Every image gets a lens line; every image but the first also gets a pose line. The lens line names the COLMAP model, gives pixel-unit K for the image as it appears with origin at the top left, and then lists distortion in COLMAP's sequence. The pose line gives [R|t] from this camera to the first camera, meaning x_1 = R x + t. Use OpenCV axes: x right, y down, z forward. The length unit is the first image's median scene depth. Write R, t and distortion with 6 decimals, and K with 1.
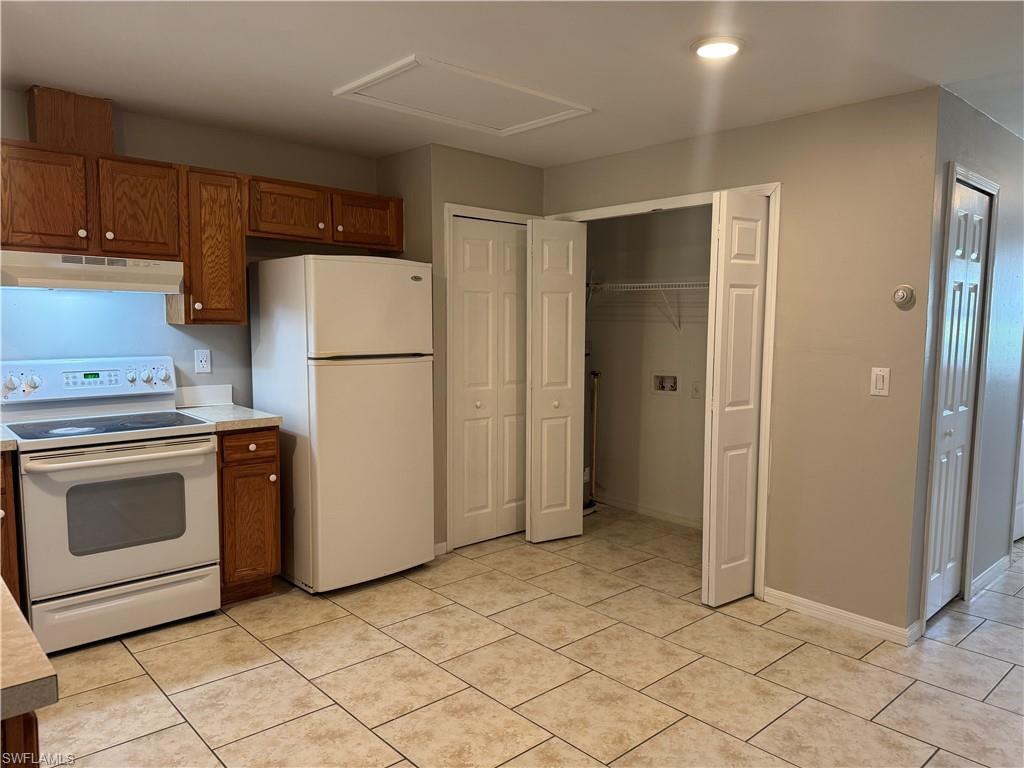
lens RADIAL K [[718.4, 0, 516.9], [0, 718.4, 386.0], [0, 0, 1]] dist [0.109998, -0.157187]
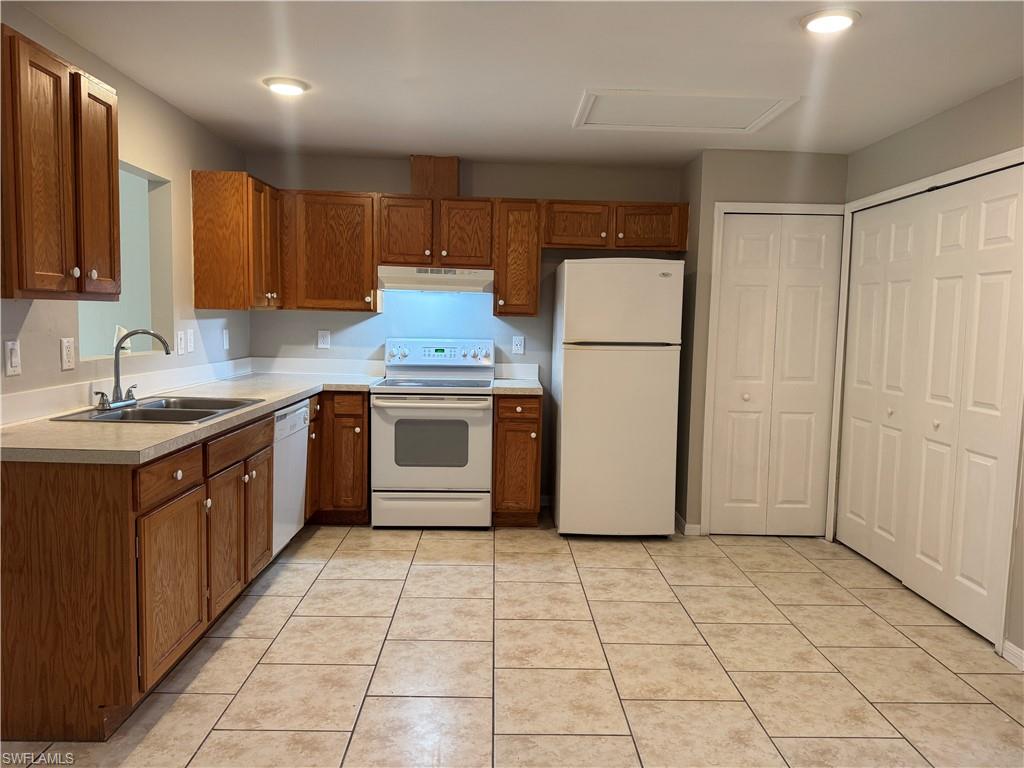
lens RADIAL K [[718.4, 0, 516.9], [0, 718.4, 386.0], [0, 0, 1]] dist [0.109998, -0.157187]
pose [[0.754646, 0.066730, -0.652730, 0.476458], [-0.074834, 0.997077, 0.015415, 0.022728], [0.651851, 0.037214, 0.757433, 0.019822]]
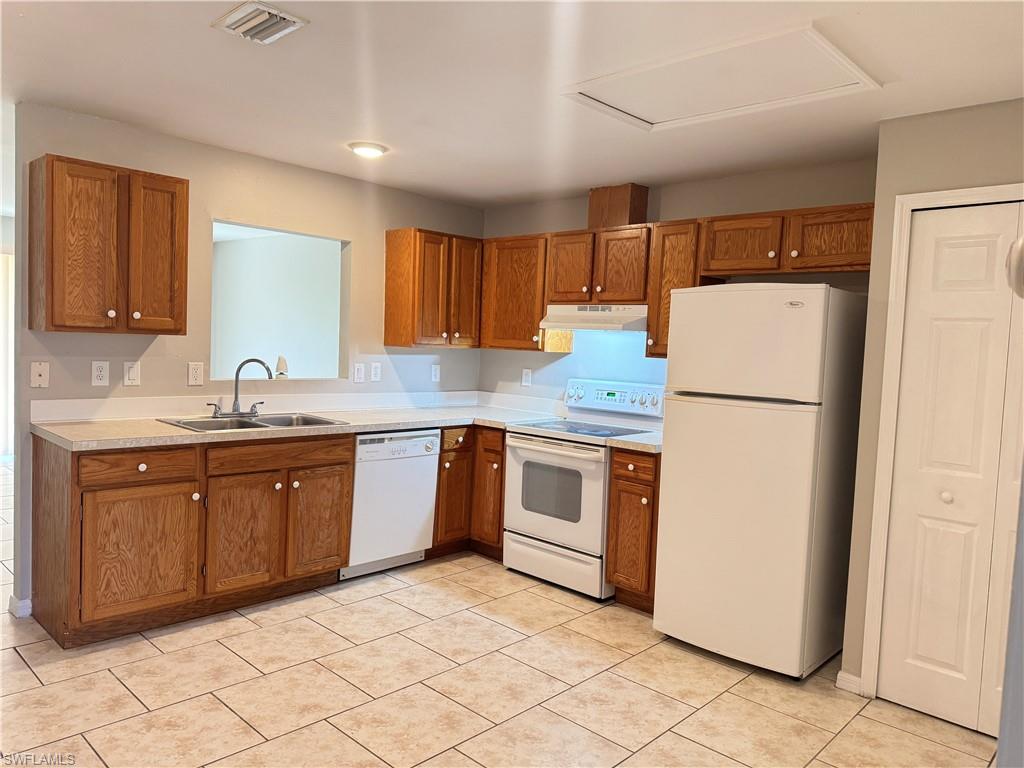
lens RADIAL K [[722.1, 0, 512.0], [0, 722.1, 384.0], [0, 0, 1]] dist [0.108721, -0.156482]
pose [[0.066499, 0.047382, -0.996661, 0.722562], [-0.136010, 0.989979, 0.037989, -0.058616], [0.988473, 0.133030, 0.072278, 0.730300]]
